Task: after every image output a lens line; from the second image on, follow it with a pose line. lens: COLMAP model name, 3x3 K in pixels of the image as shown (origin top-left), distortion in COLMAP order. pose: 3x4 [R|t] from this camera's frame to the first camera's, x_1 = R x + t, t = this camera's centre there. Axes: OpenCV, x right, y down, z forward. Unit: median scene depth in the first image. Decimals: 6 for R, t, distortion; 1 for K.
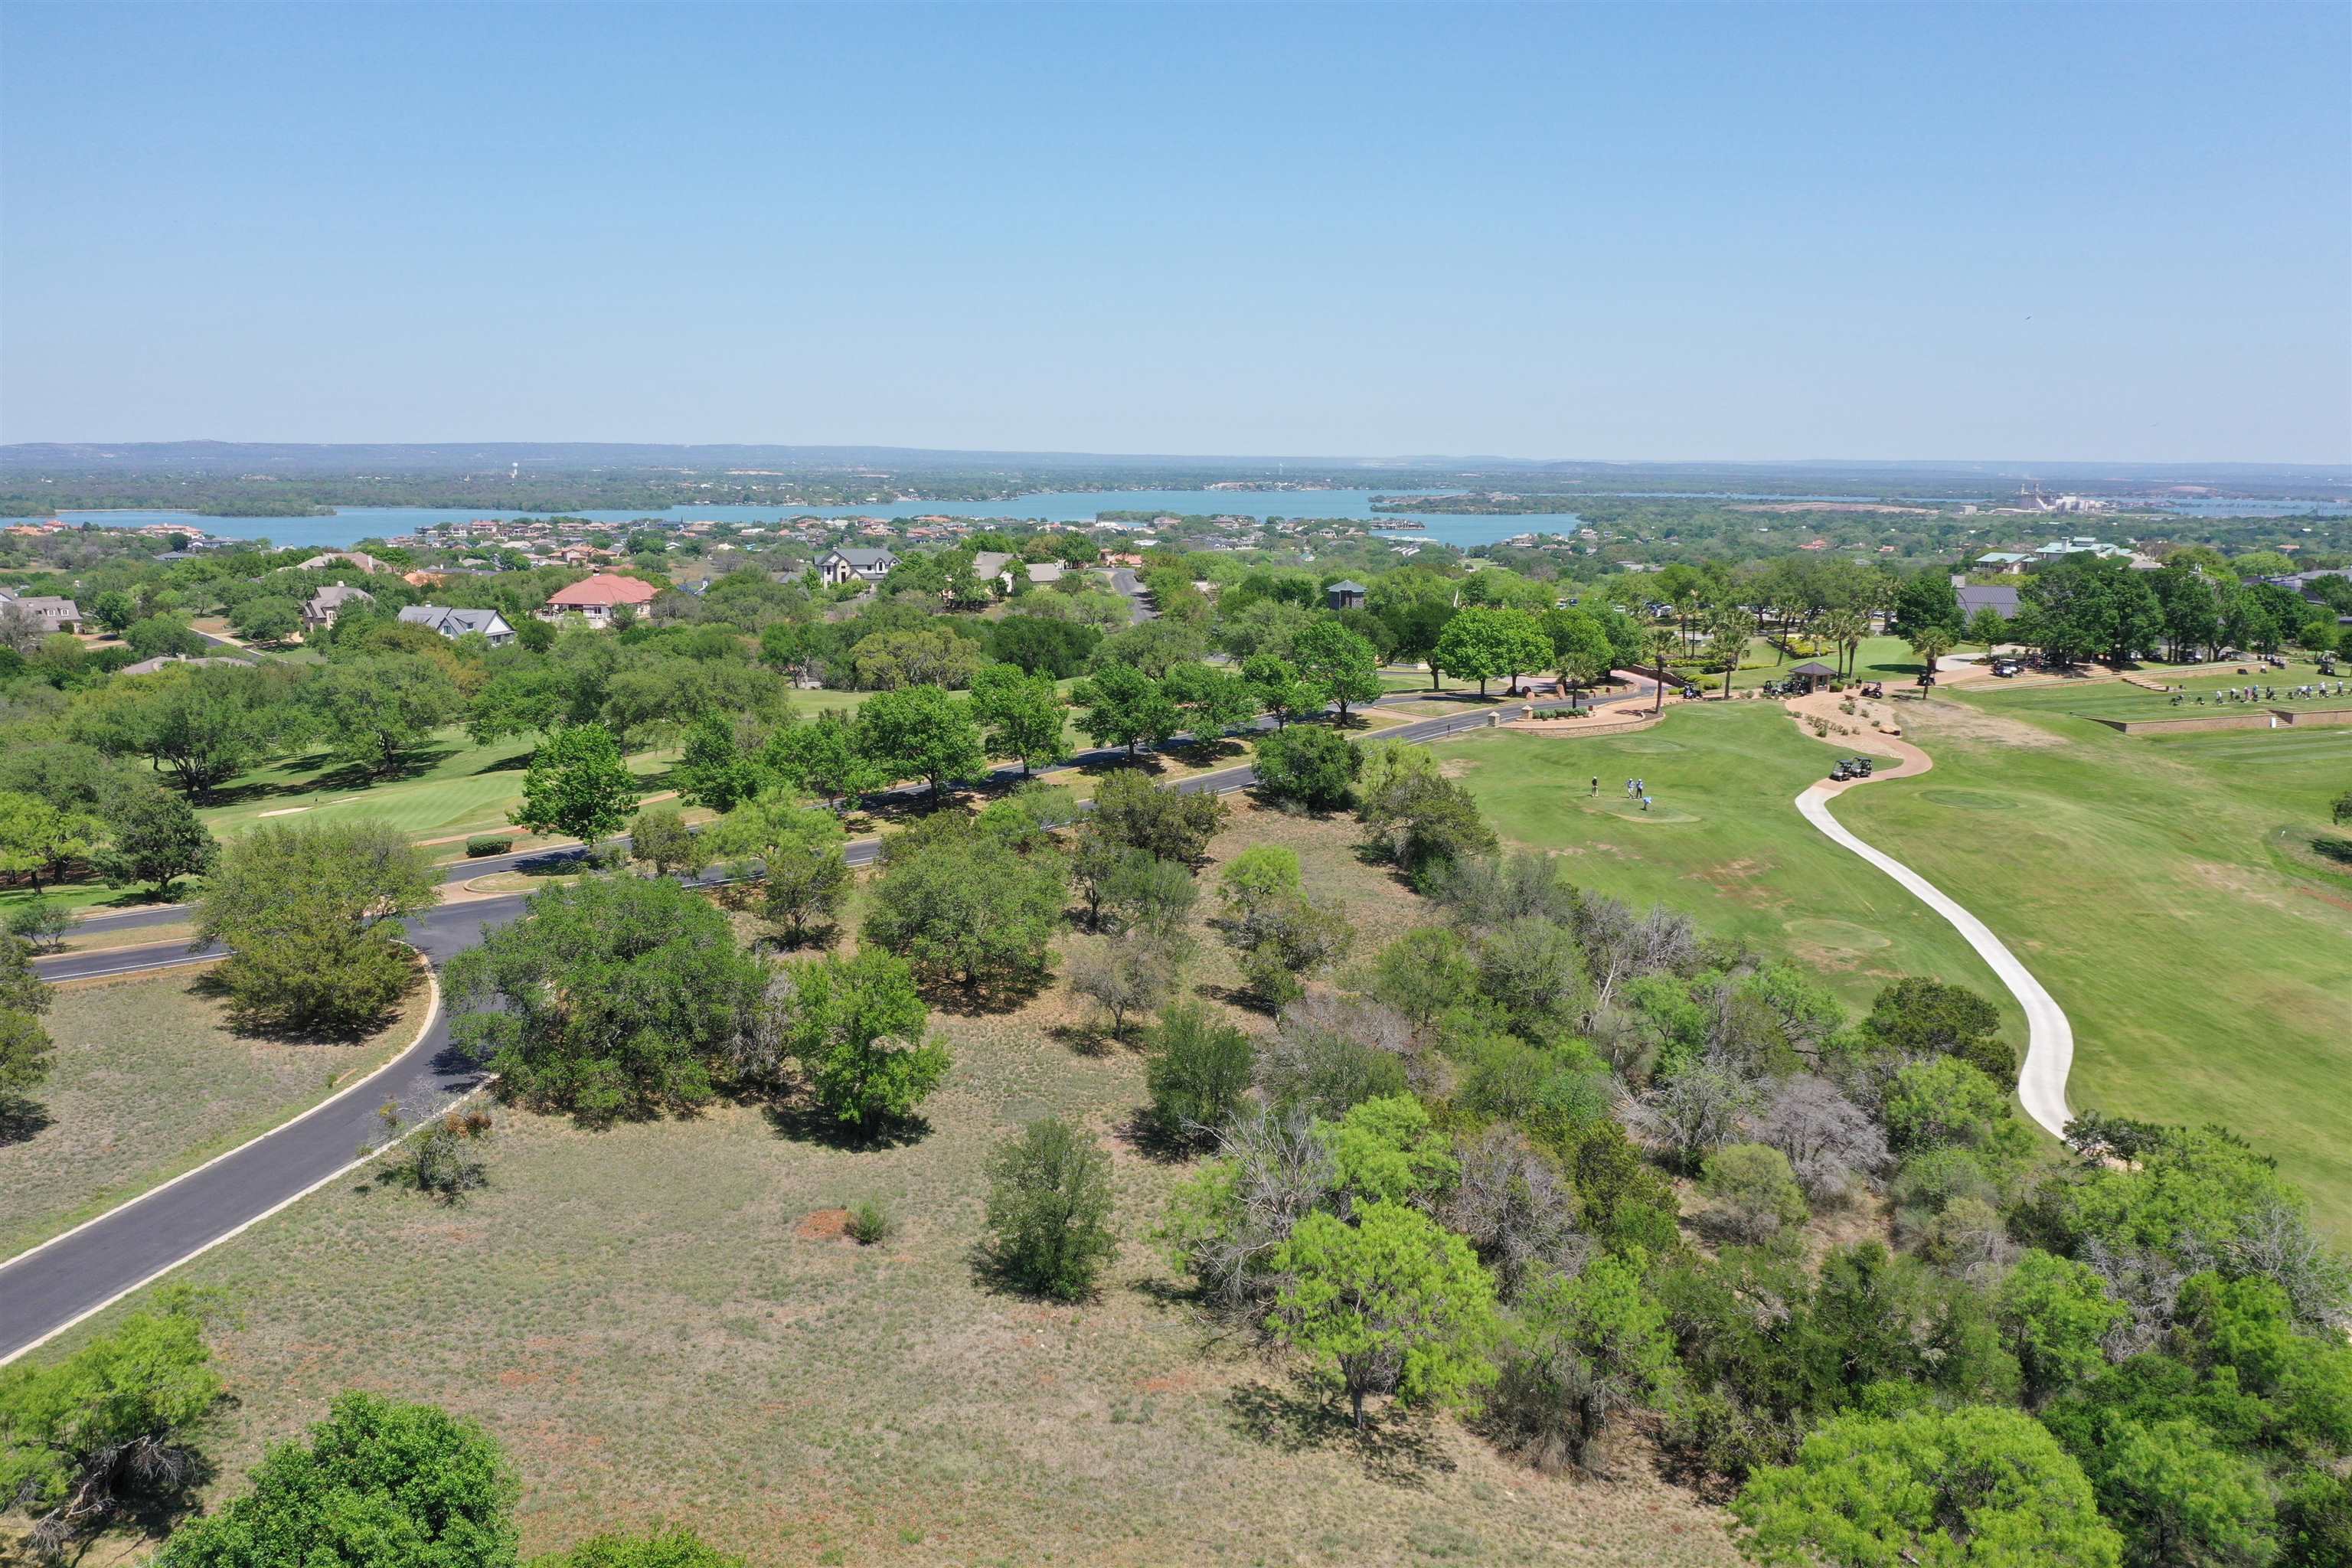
lens RADIAL K [[1863.8, 0, 1169.5], [0, 1863.8, 780.5], [0, 0, 1]] dist [-0.003915, 0.008472]
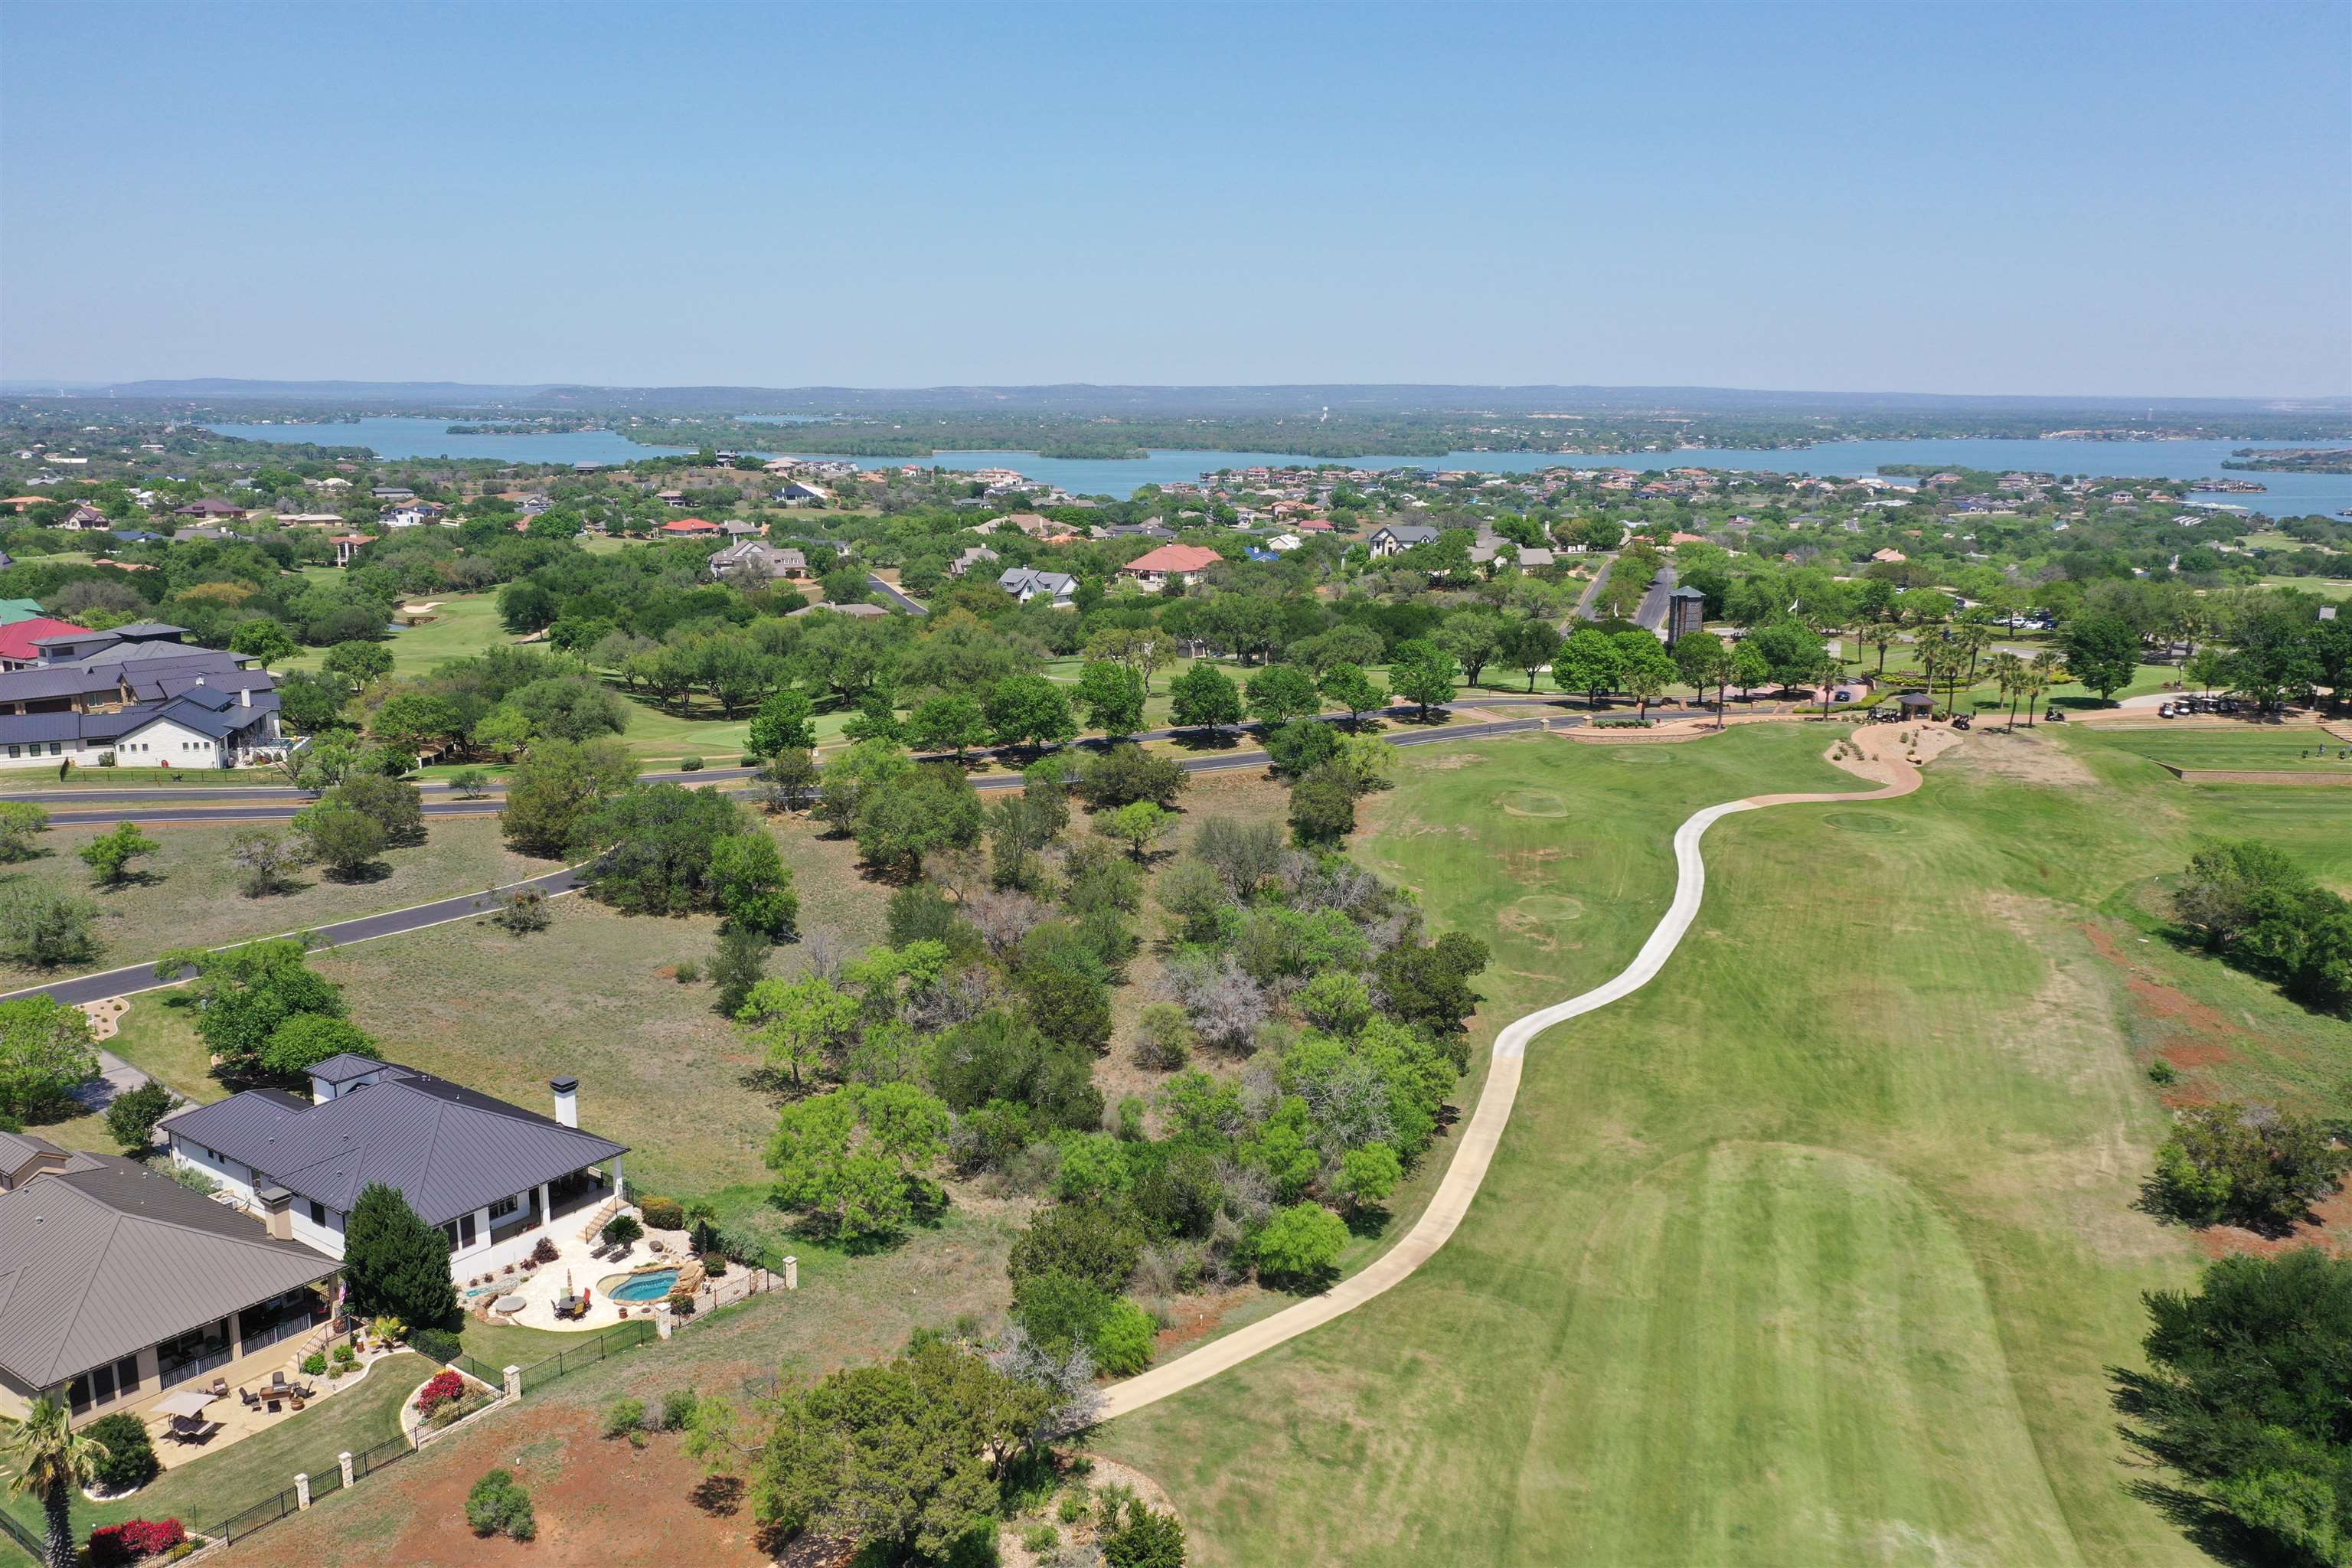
lens RADIAL K [[1863.8, 0, 1157.0], [0, 1863.8, 781.6], [0, 0, 1]] dist [-0.003915, 0.008472]
pose [[0.907895, 0.084509, -0.410591, 0.427400], [-0.071488, 0.996334, 0.046993, -0.033191], [0.413057, -0.013312, 0.910608, -0.218198]]
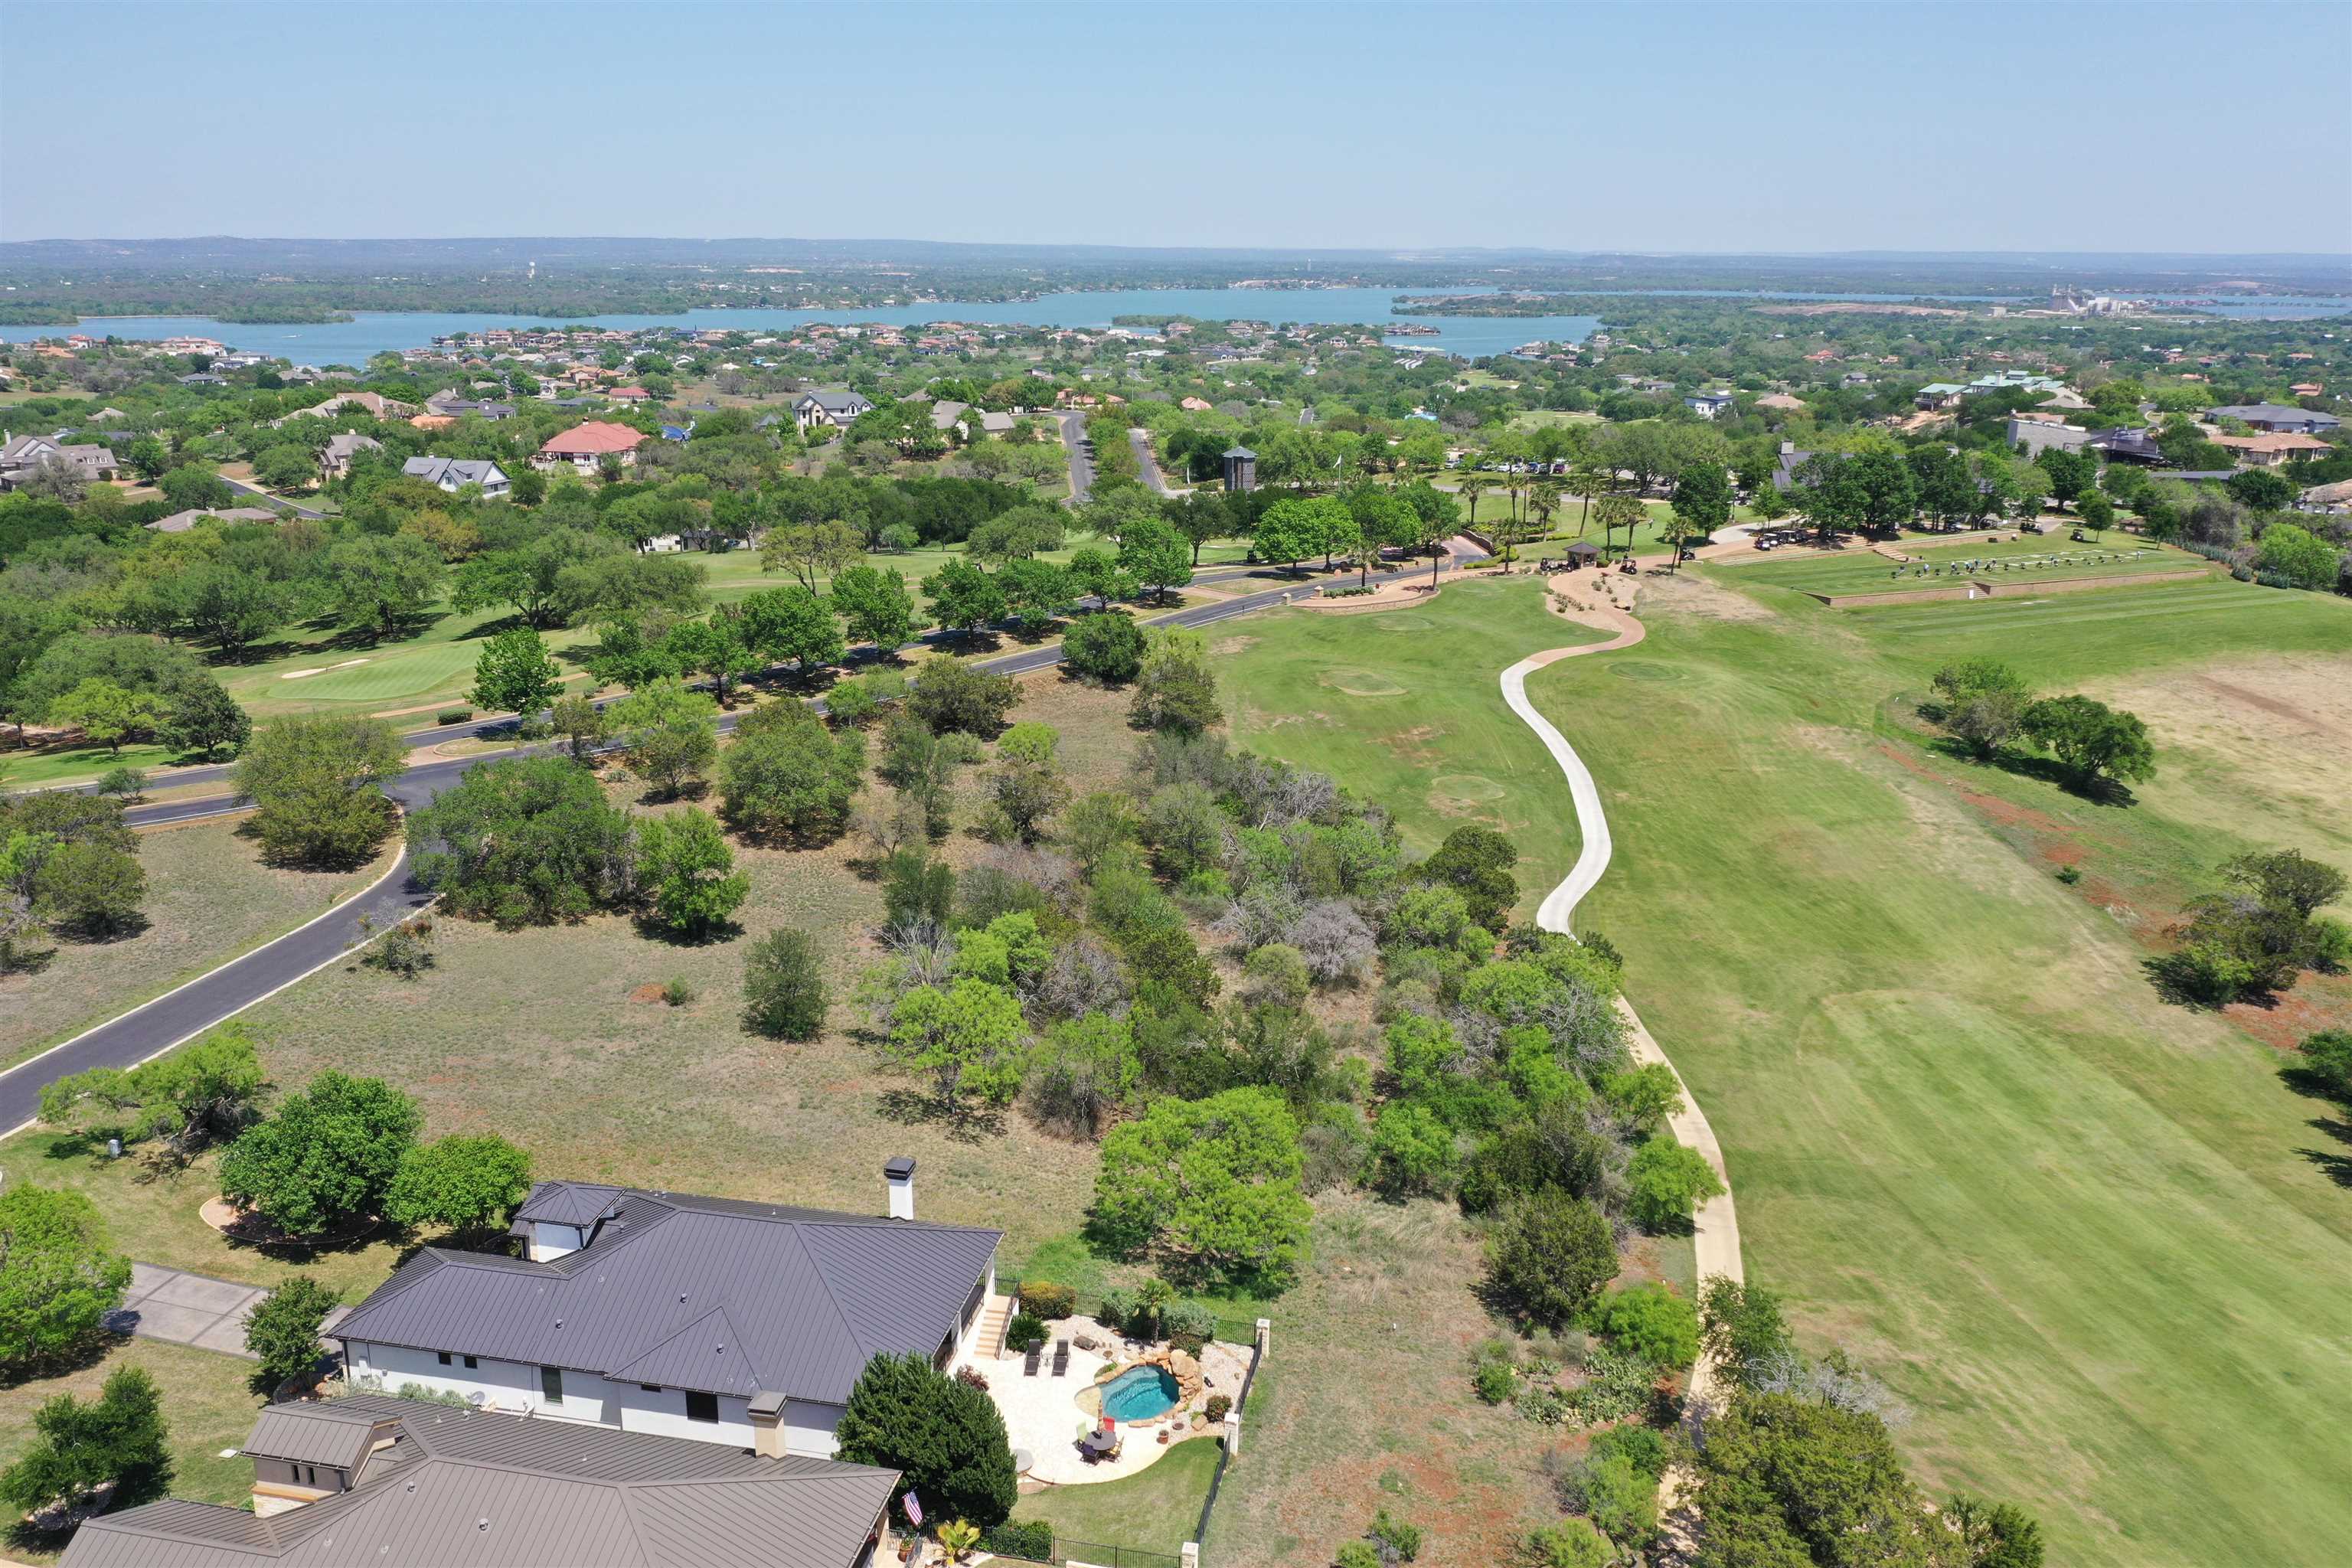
lens RADIAL K [[1863.8, 0, 1167.1], [0, 1863.8, 778.9], [0, 0, 1]] dist [-0.003915, 0.008472]
pose [[0.999845, 0.002085, -0.017472, 0.111828], [-0.000239, 0.994475, 0.104972, -0.041482], [0.017594, -0.104951, 0.994322, -0.210316]]
